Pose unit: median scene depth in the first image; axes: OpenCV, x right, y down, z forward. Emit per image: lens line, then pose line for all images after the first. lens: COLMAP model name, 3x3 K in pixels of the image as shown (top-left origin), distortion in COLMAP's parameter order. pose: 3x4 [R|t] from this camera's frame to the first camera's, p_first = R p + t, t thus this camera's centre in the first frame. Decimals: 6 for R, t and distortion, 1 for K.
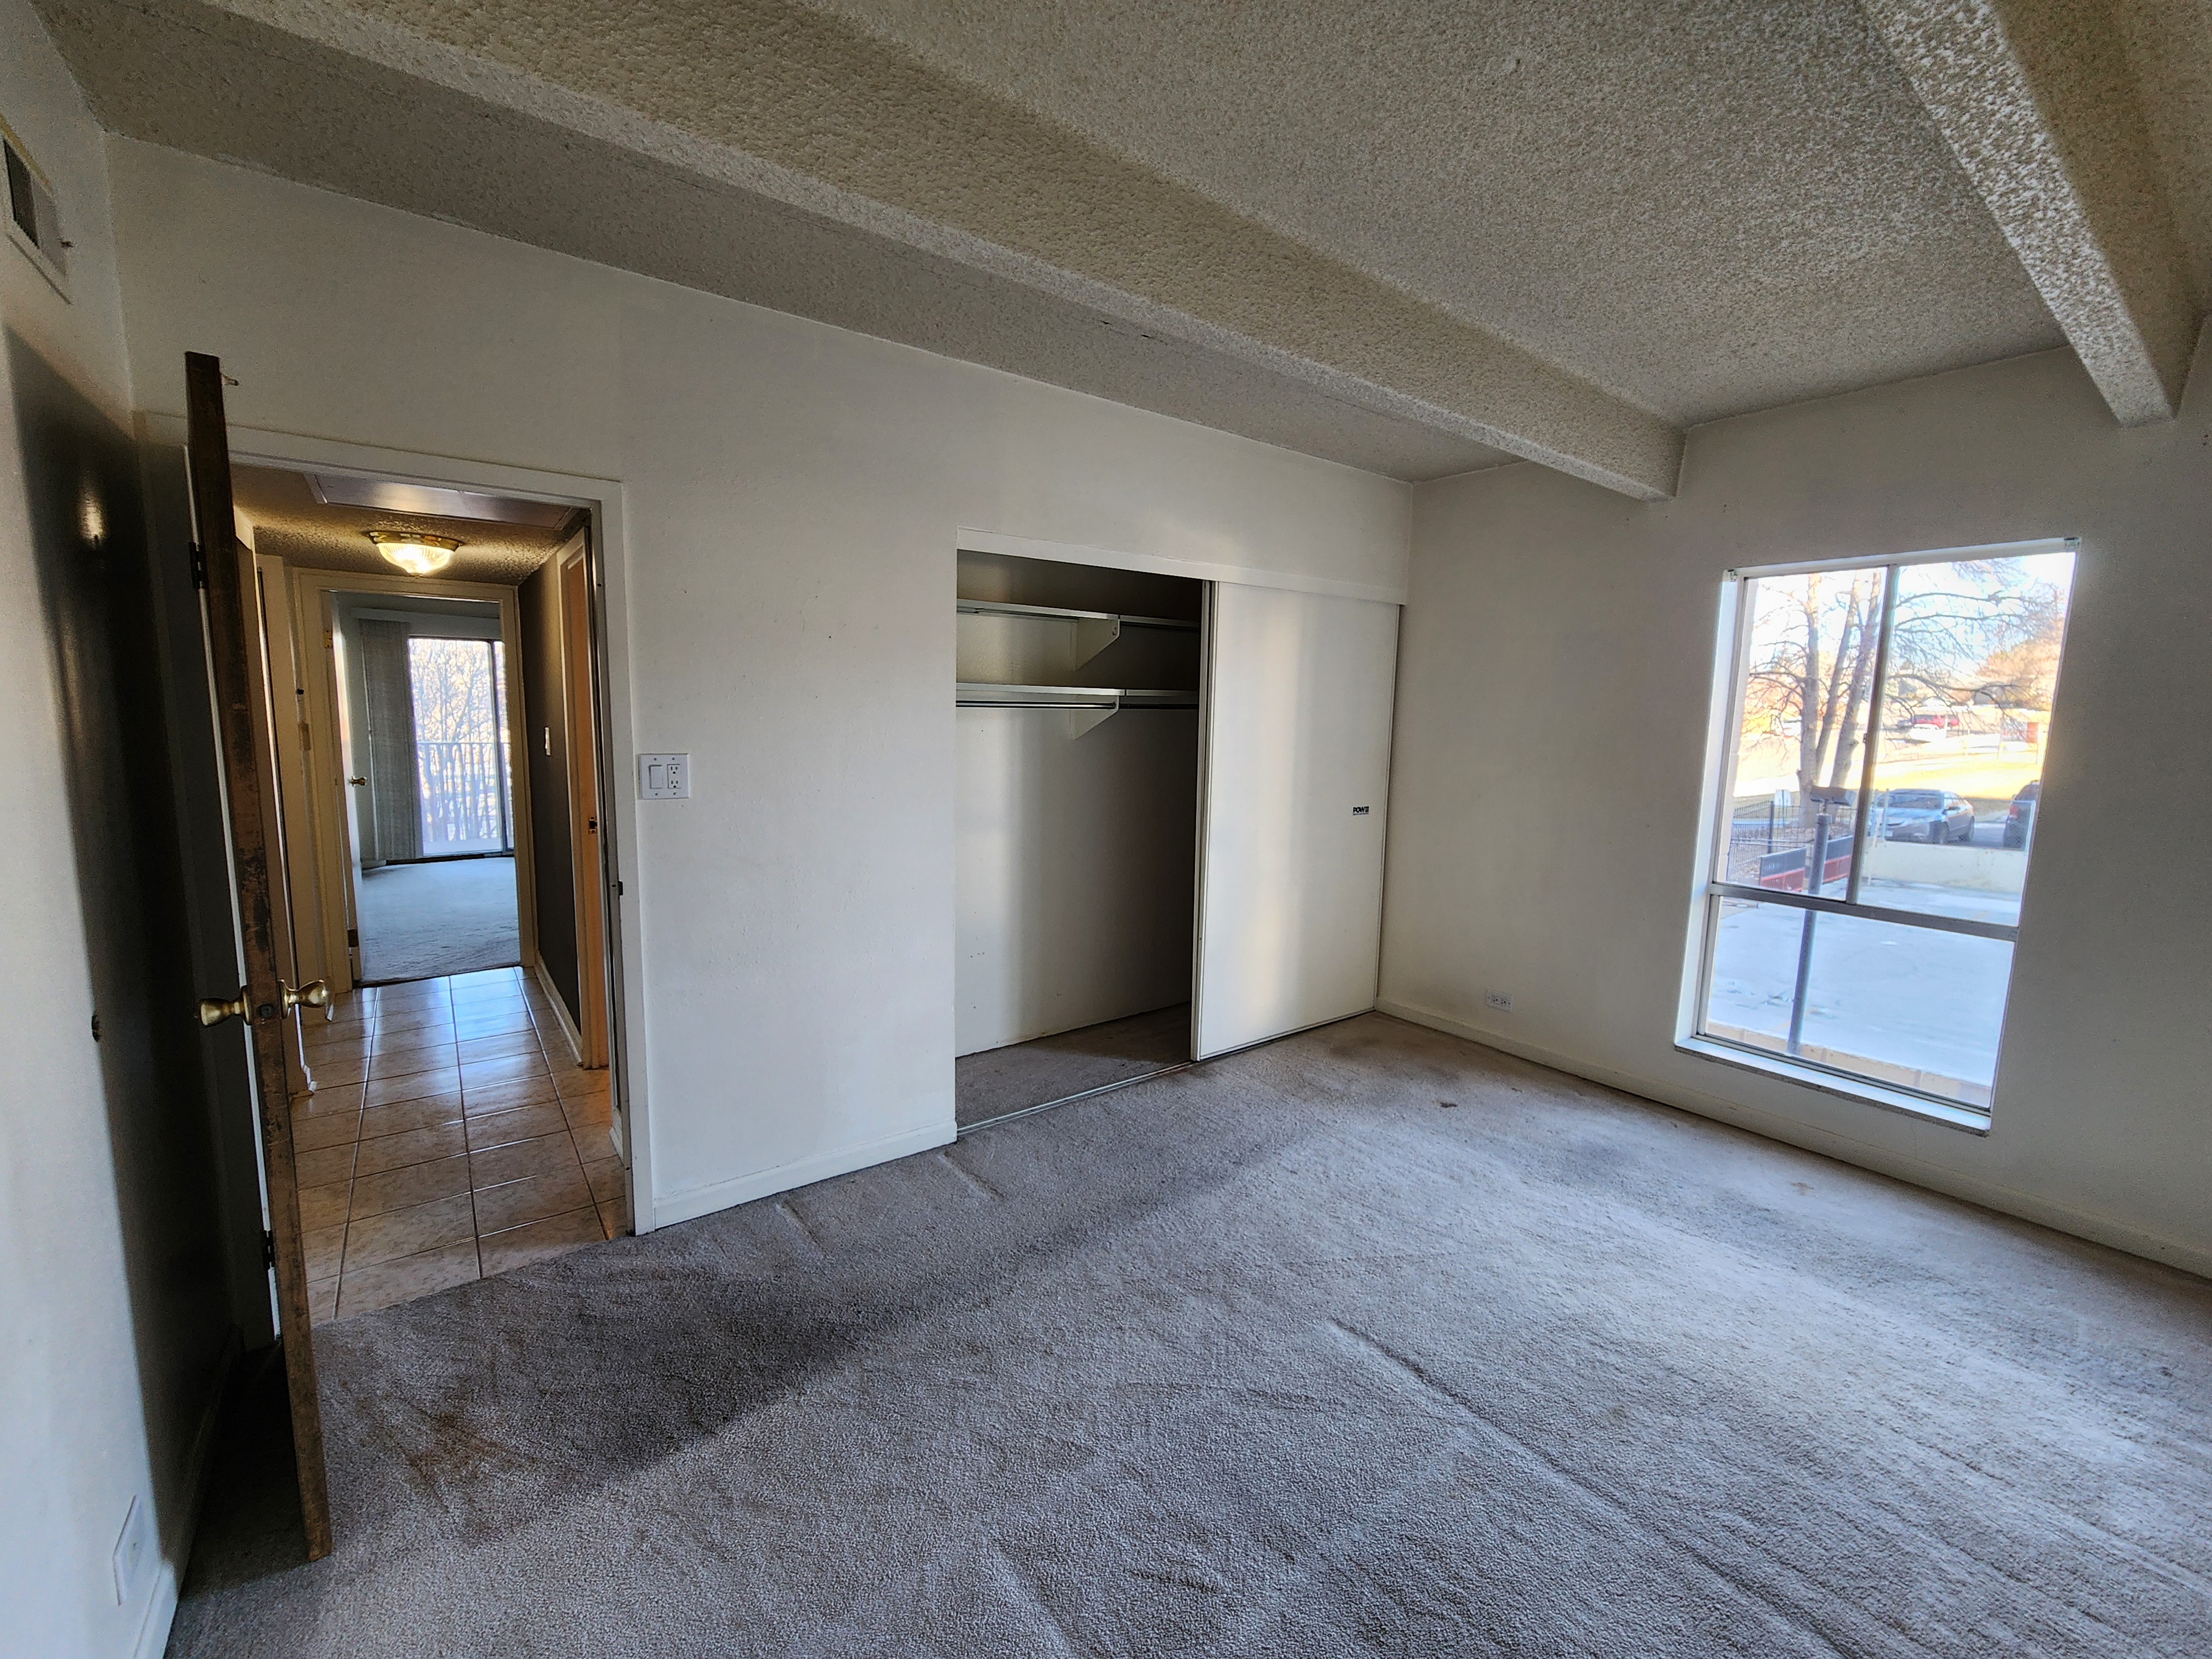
lens RADIAL K [[900.7, 0, 1102.3], [0, 900.7, 826.4], [0, 0, 1]] dist [-0.000098, 0.000967]
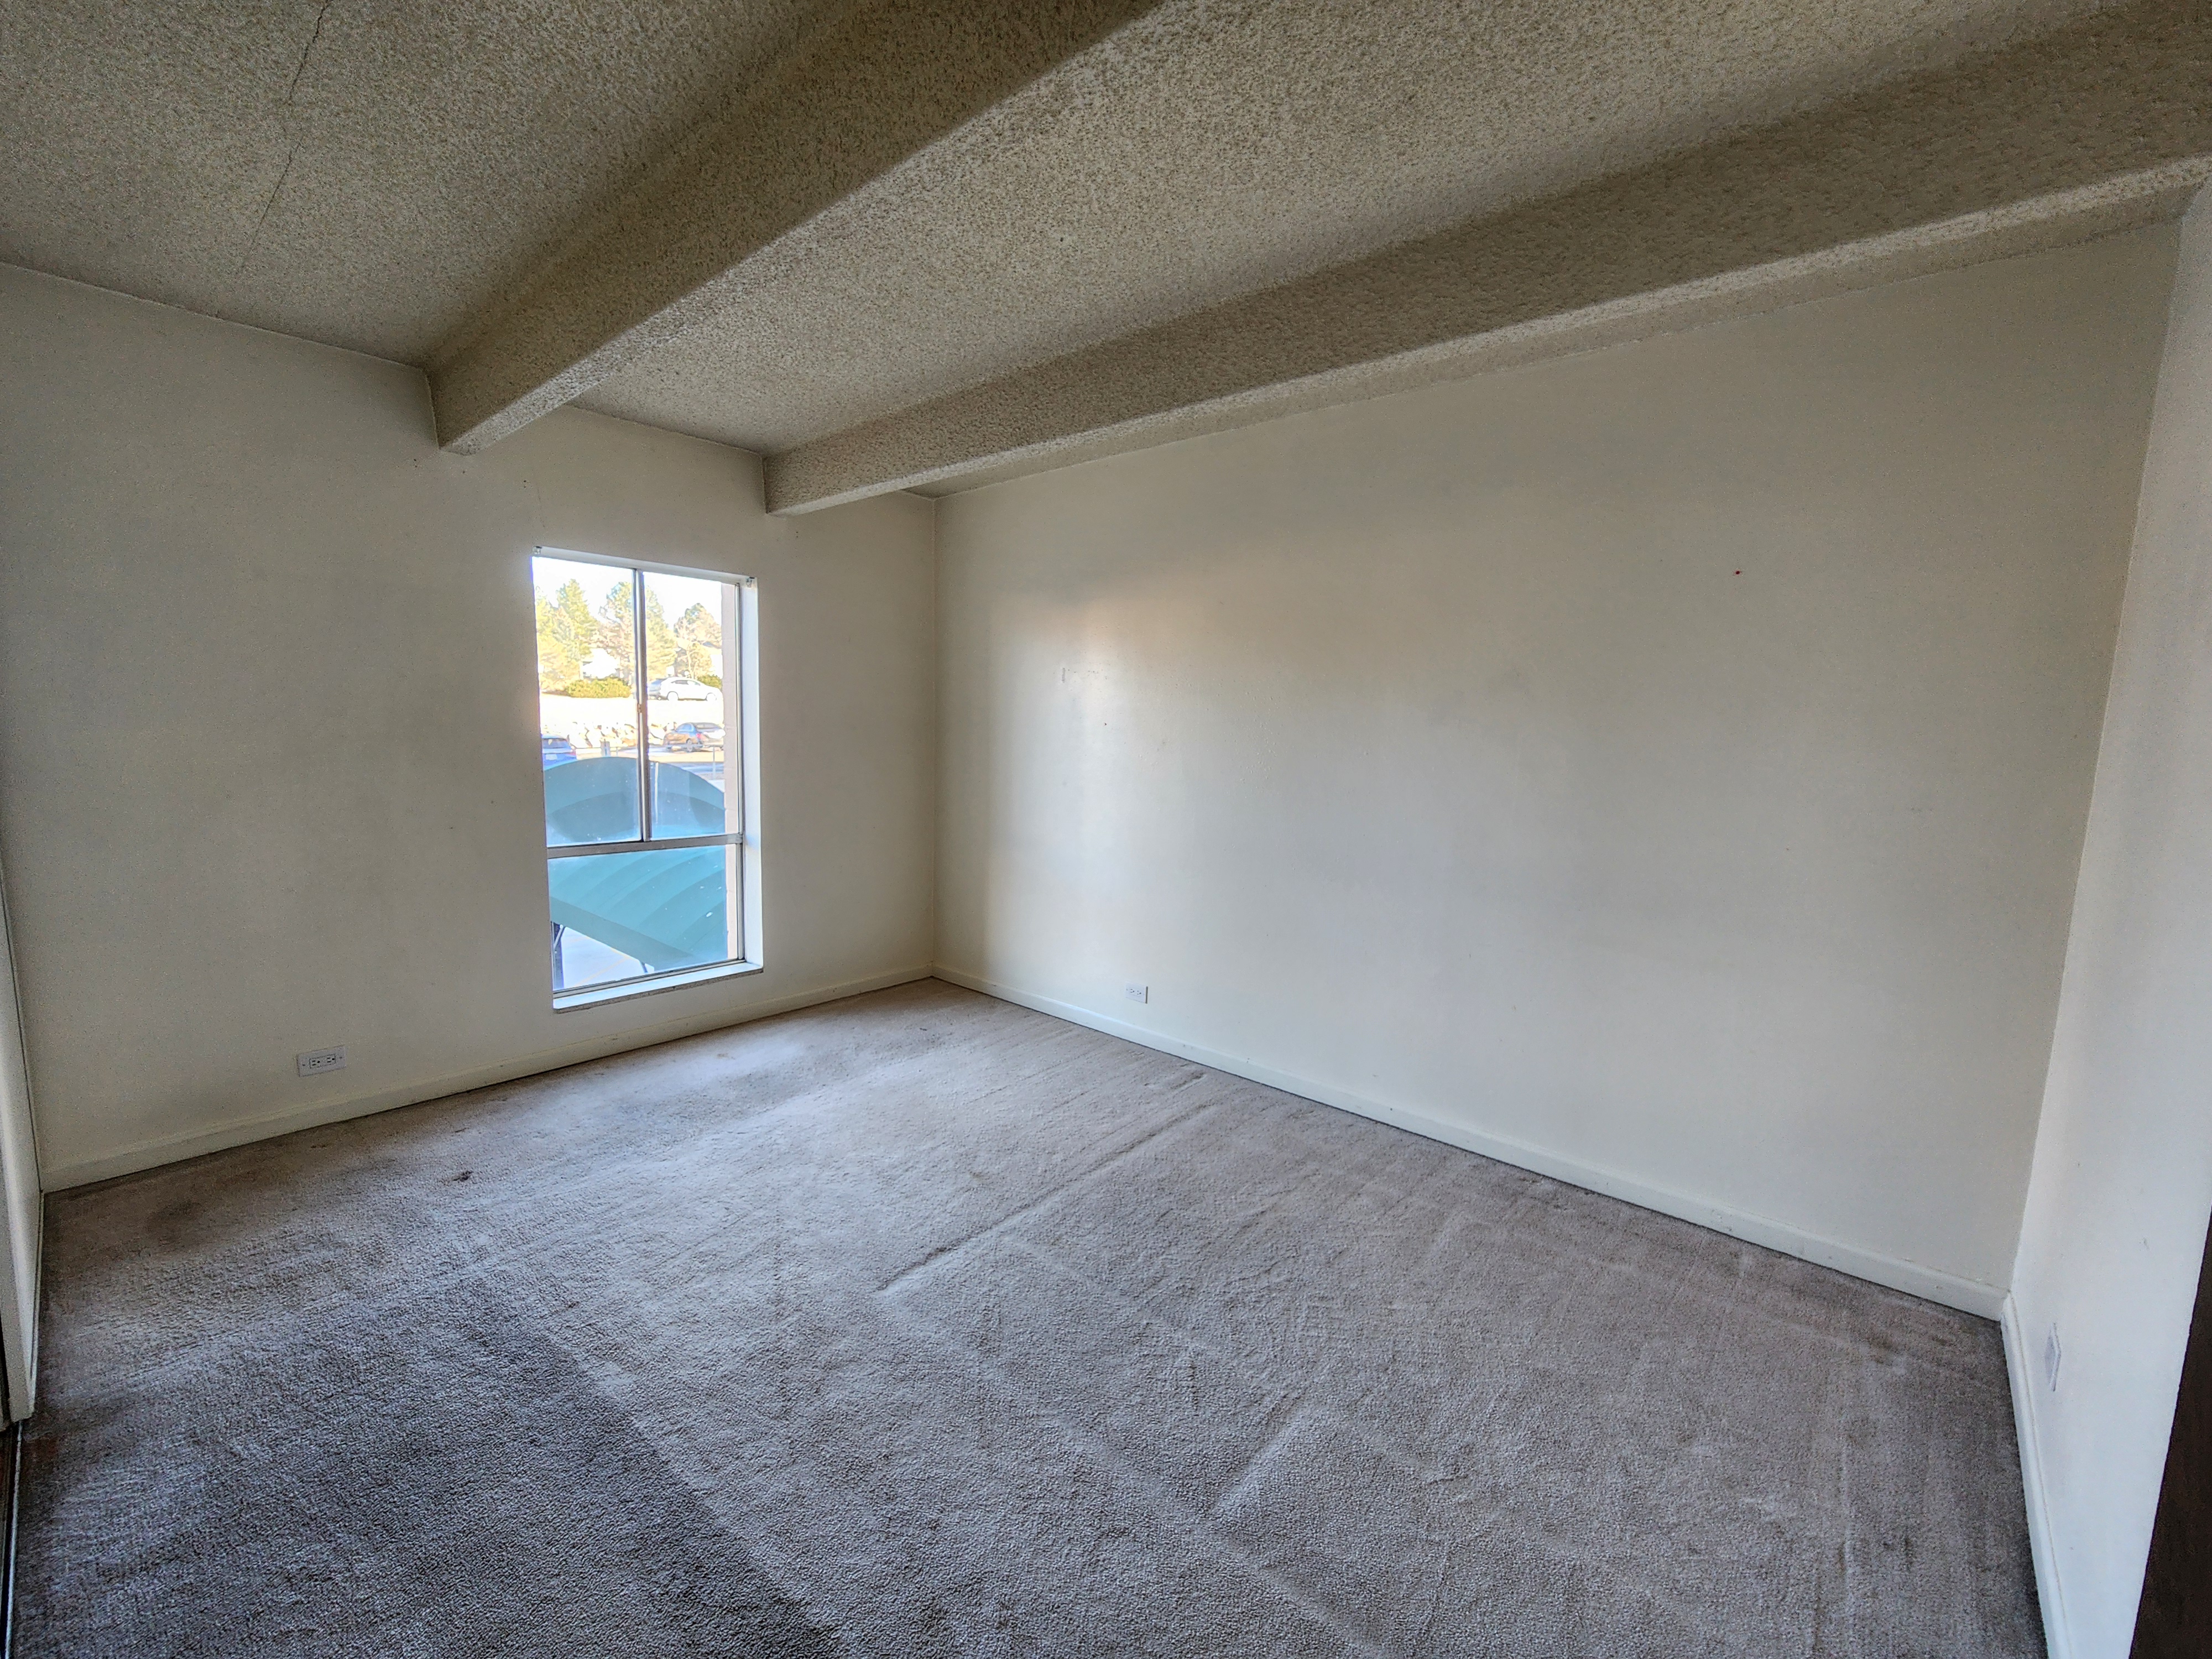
lens RADIAL K [[900.7, 0, 1102.3], [0, 900.7, 826.4], [0, 0, 1]] dist [-0.000098, 0.000967]
pose [[-0.191908, -0.142819, 0.970965, -0.488315], [0.093586, 0.982183, 0.162966, -0.076548], [-0.976940, 0.122144, -0.175123, 0.596585]]
